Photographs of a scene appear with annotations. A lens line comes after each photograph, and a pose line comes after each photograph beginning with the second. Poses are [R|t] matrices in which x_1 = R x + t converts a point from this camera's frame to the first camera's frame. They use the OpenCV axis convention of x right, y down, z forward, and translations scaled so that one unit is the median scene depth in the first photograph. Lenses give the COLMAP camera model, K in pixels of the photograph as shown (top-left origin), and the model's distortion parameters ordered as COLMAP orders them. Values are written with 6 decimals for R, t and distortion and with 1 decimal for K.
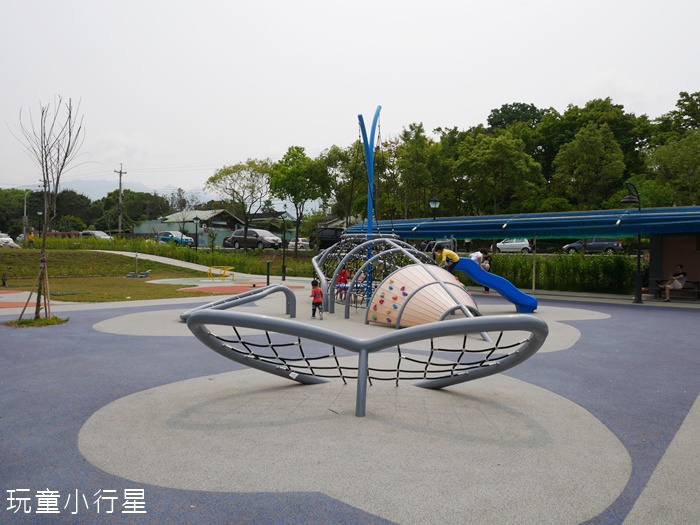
lens RADIAL K [[490.0, 0, 350.0], [0, 490.0, 262.5], [0, 0, 1]] dist [-0.000209, -0.000044]
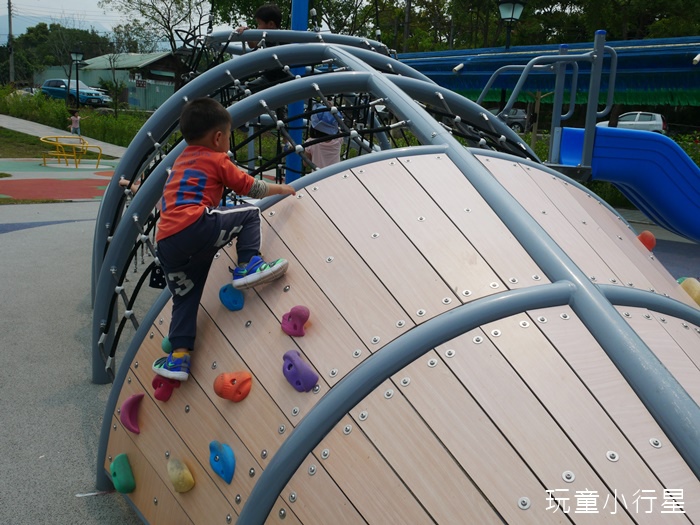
lens RADIAL K [[654.7, 0, 350.0], [0, 654.7, 262.5], [0, 0, 1]] dist [0.006556, 0.003290]
pose [[0.998299, 0.048725, -0.032008, 0.100771], [-0.042294, 0.983198, 0.177575, 0.002623], [0.040123, -0.175919, 0.983587, 0.646839]]
